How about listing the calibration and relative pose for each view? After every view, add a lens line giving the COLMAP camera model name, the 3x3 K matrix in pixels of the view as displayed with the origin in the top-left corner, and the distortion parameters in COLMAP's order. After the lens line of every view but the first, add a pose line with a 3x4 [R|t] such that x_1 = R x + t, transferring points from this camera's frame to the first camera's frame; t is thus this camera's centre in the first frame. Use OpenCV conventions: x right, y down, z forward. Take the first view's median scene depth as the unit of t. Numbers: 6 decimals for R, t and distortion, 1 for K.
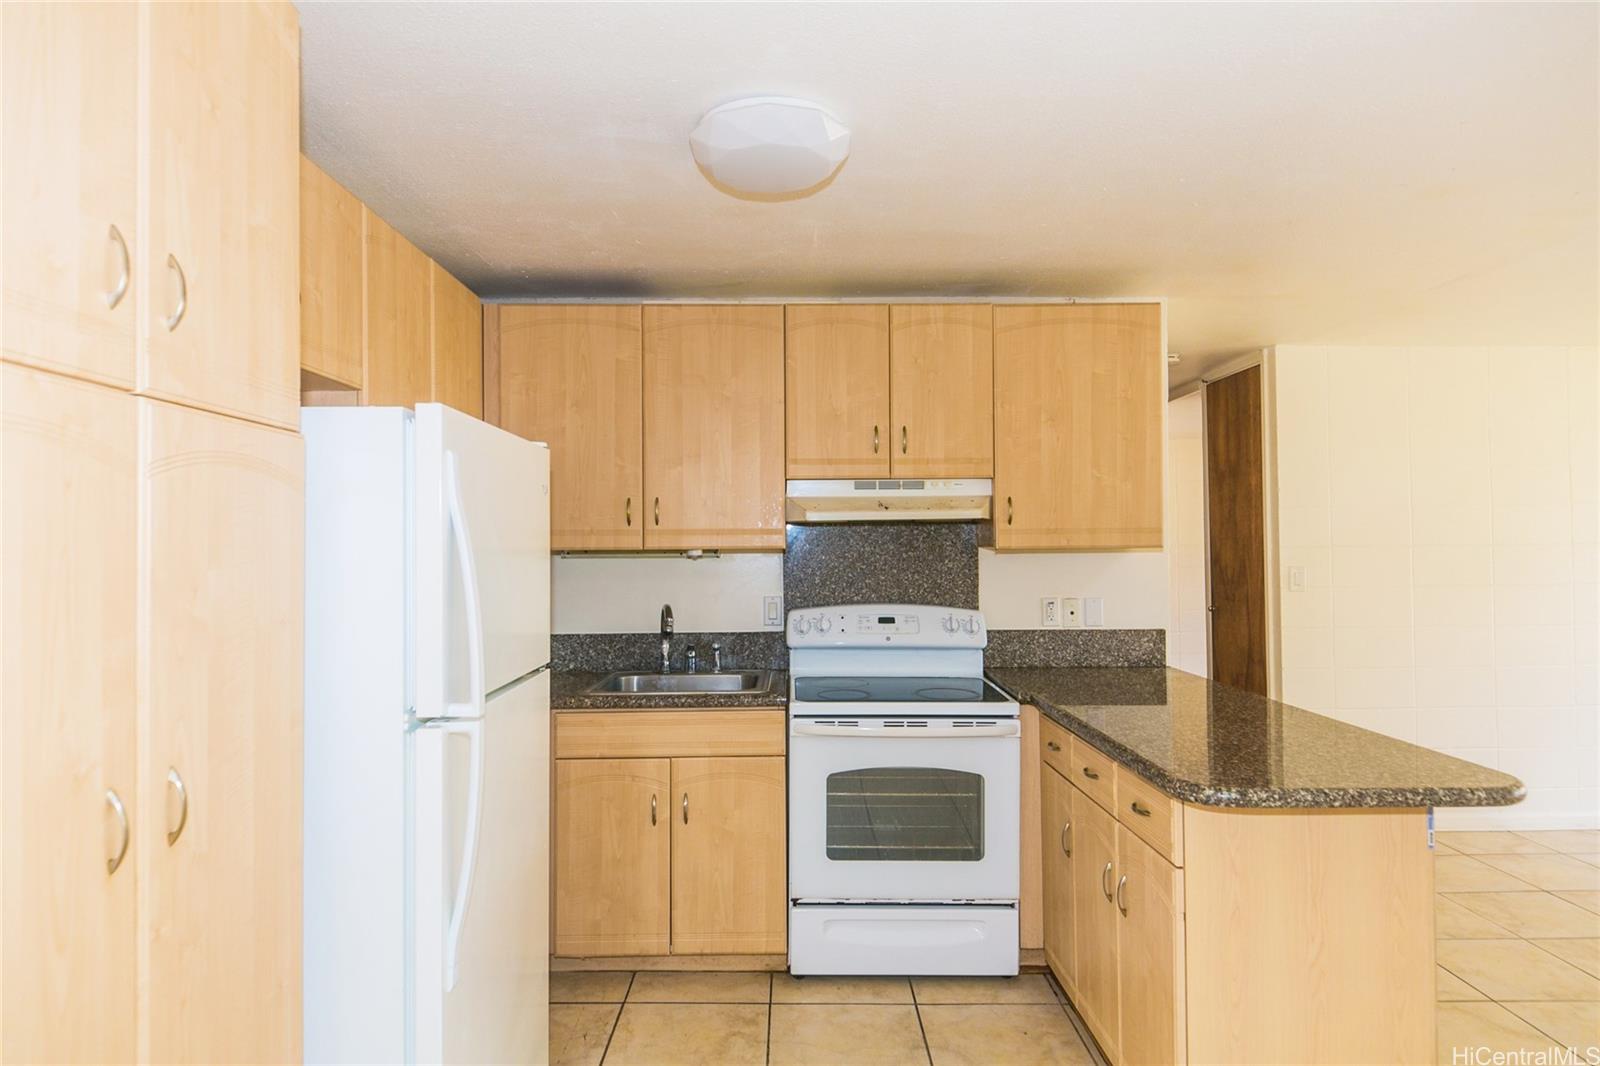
lens RADIAL K [[923.7, 0, 807.7], [0, 923.7, 531.3], [0, 0, 1]] dist [0.034367, -0.015351]
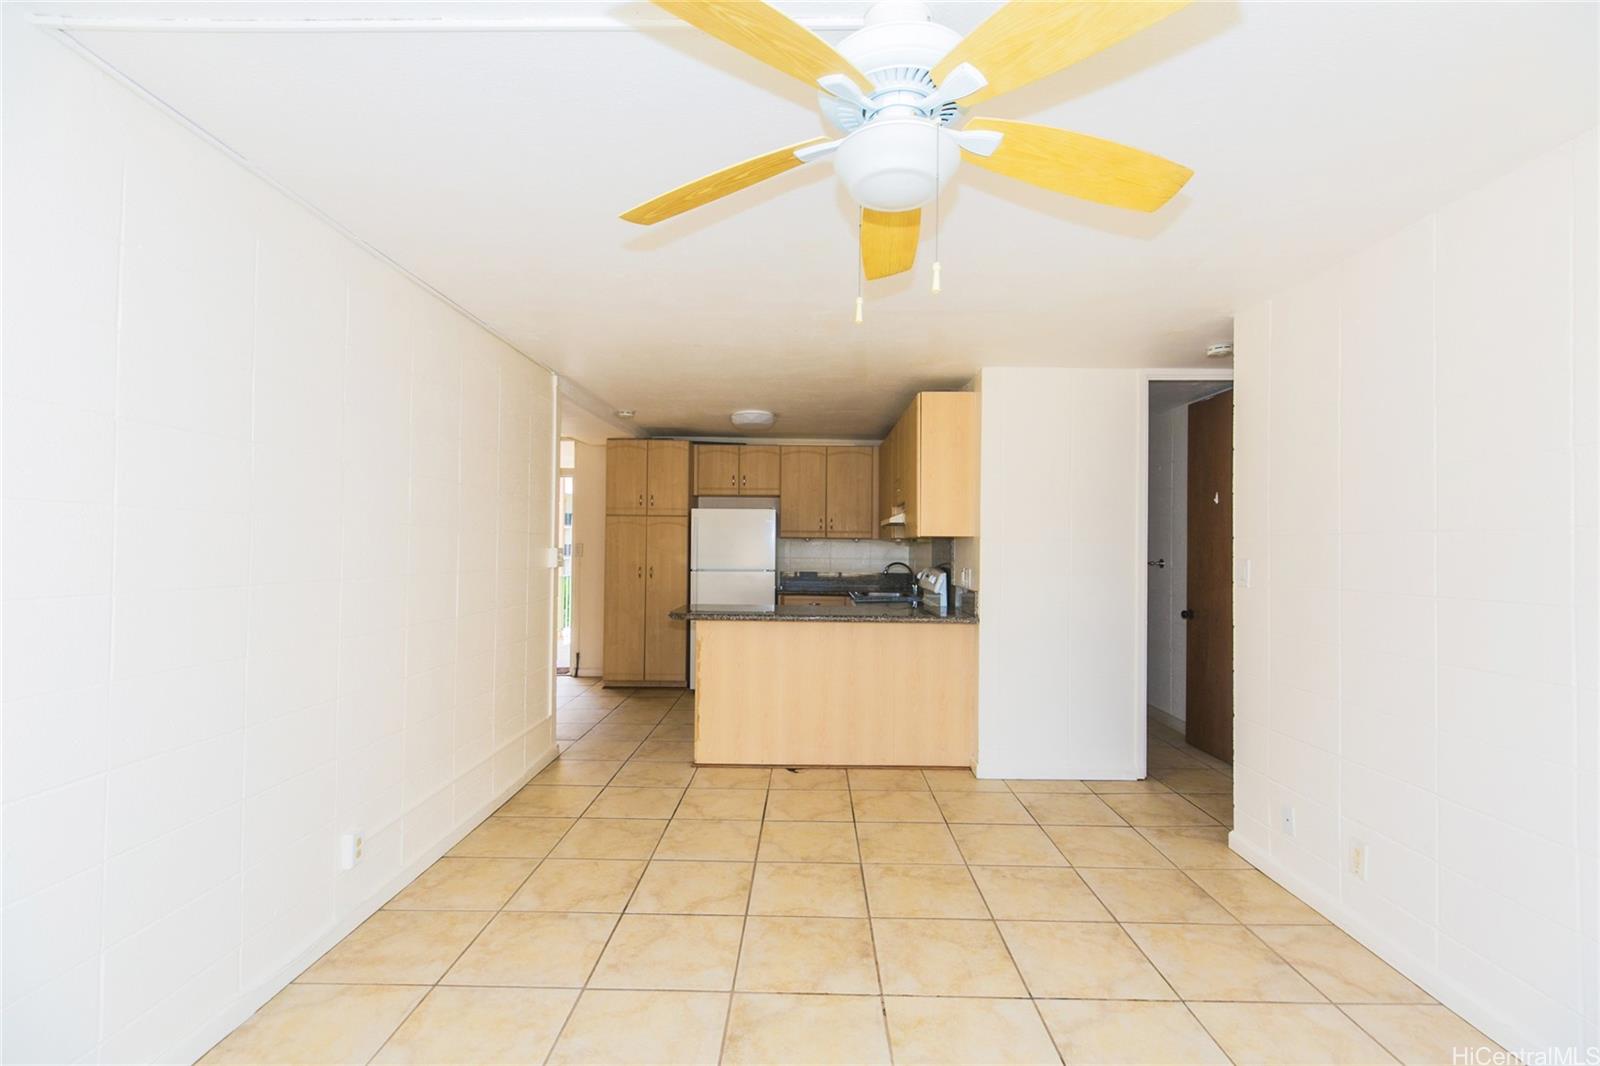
lens RADIAL K [[723.7, 0, 794.0], [0, 723.7, 535.7], [0, 0, 1]] dist [0.009385, -0.004671]
pose [[-0.045731, -0.004779, -0.998942, 1.707100], [0.009356, 0.999943, -0.005212, 0.019230], [0.998910, -0.009585, -0.045684, 0.830320]]
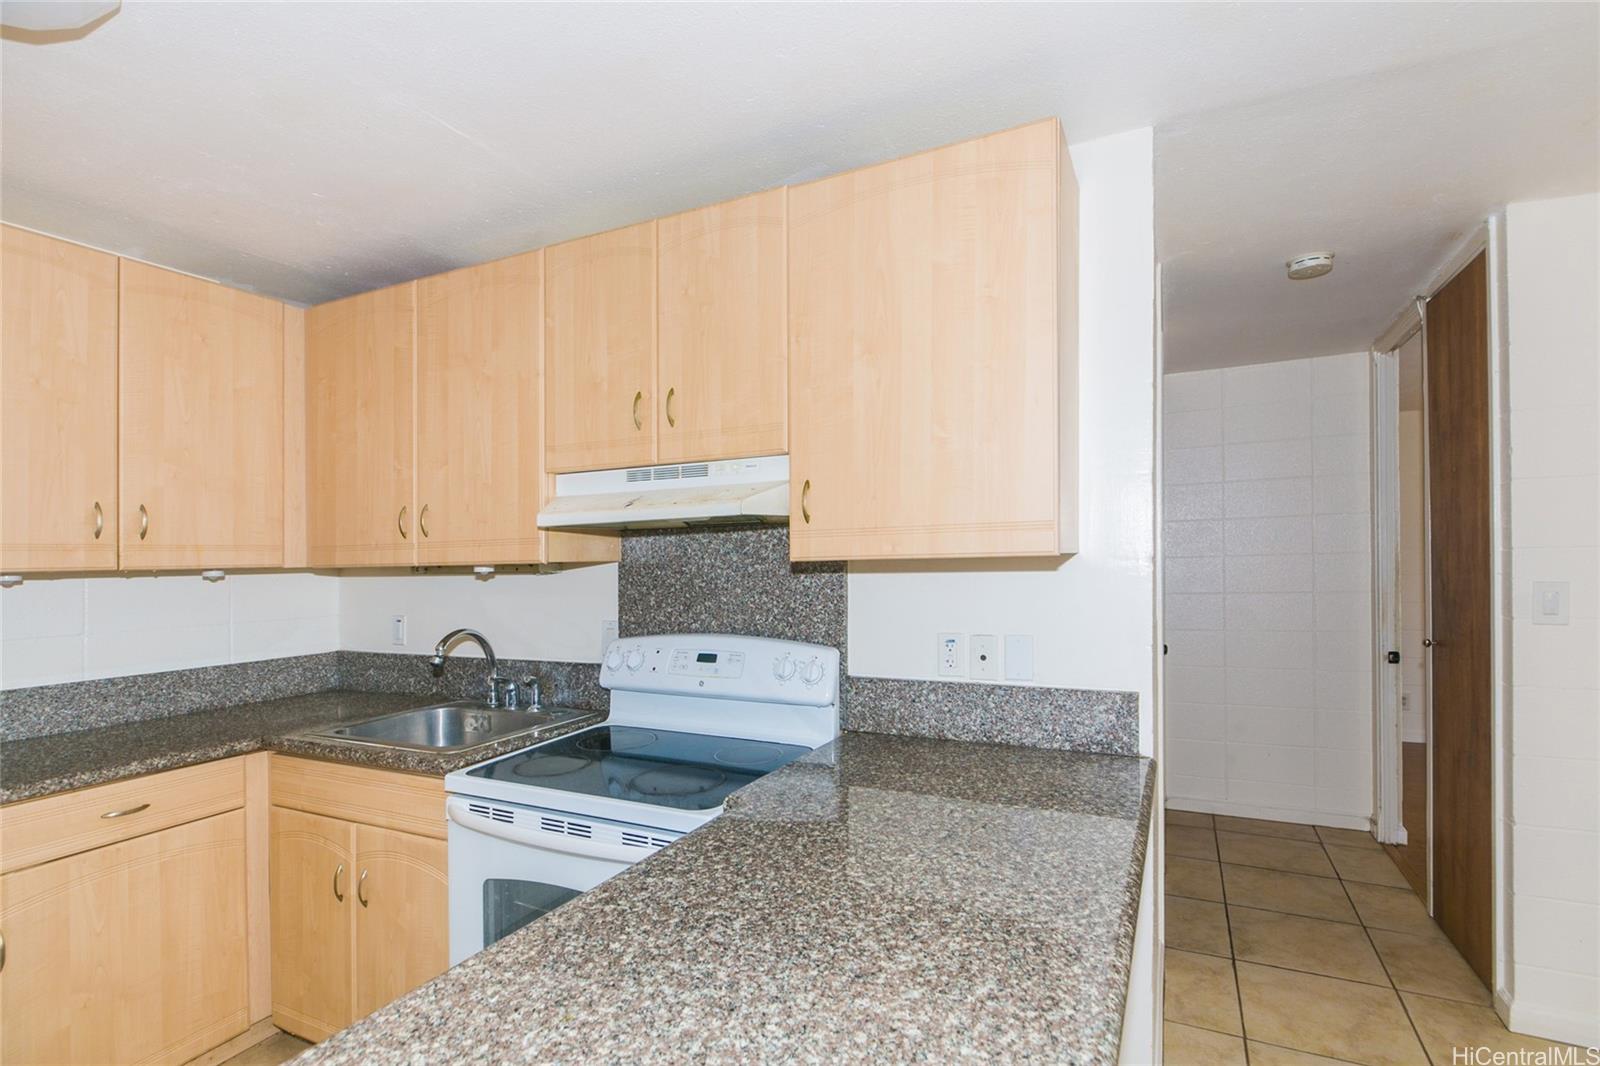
lens RADIAL K [[758.3, 0, 808.8], [0, 758.3, 546.3], [0, 0, 1]] dist [0.008373, -0.010389]
pose [[0.895068, -0.018092, -0.445562, 0.451443], [0.022331, 0.999742, 0.004264, 0.007038], [0.445369, -0.013766, 0.895241, 0.523516]]
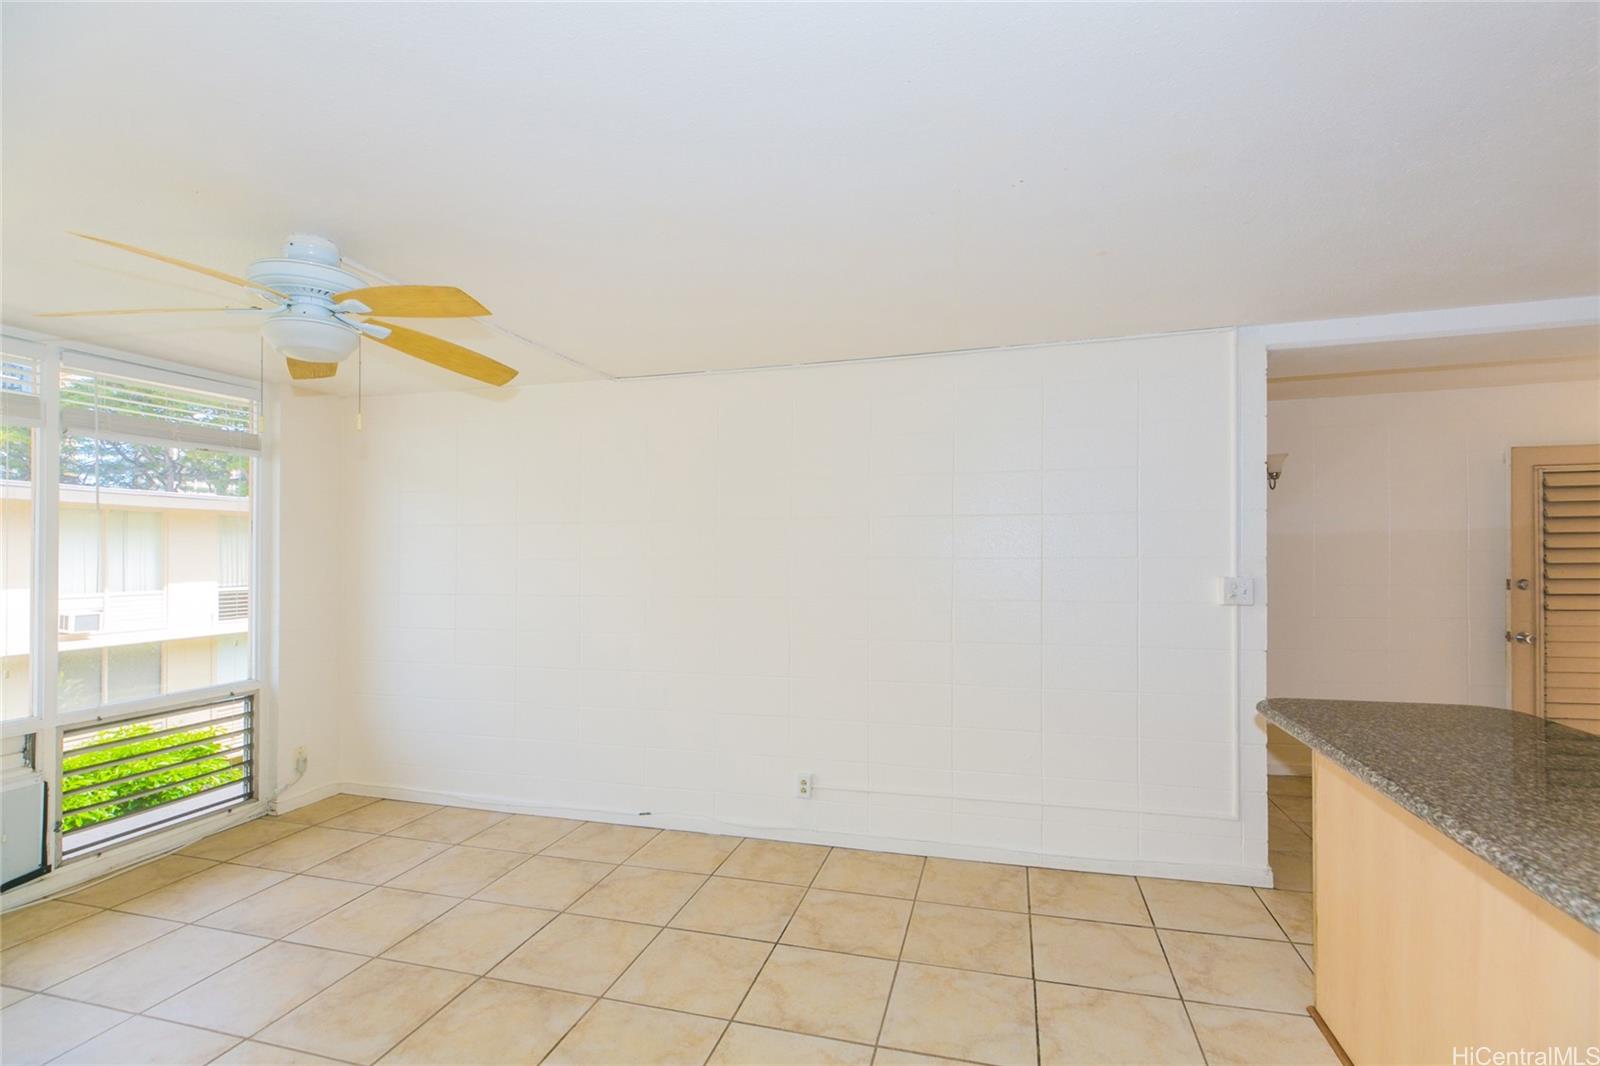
lens RADIAL K [[723.7, 0, 816.7], [0, 723.7, 534.4], [0, 0, 1]] dist [0.009385, -0.004671]
pose [[-0.960633, 0.021602, 0.276980, 0.635950], [0.007724, 0.998664, -0.051100, 0.021894], [-0.277714, -0.046949, -0.959516, 1.378530]]
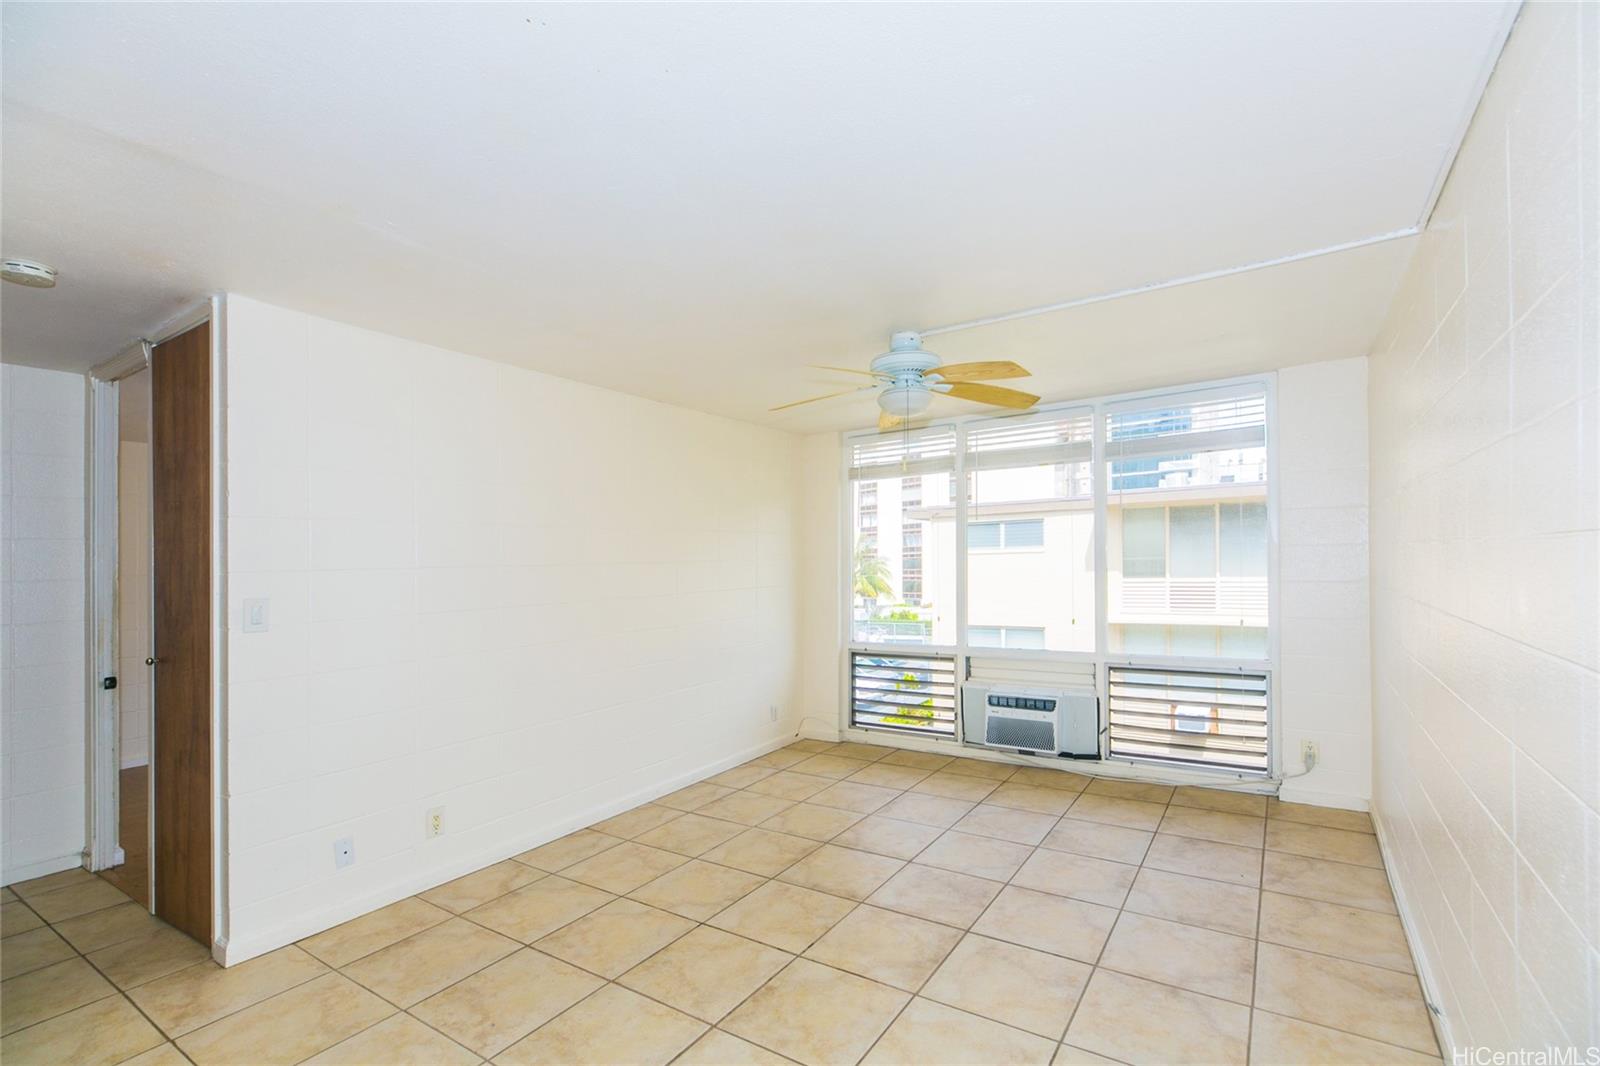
lens RADIAL K [[723.7, 0, 818.5], [0, 723.7, 565.6], [0, 0, 1]] dist [0.009385, -0.004671]
pose [[0.558070, -0.009776, 0.829736, 0.412795], [0.003235, 0.999949, 0.009605, 0.012800], [-0.829787, -0.002676, 0.558073, 0.427635]]
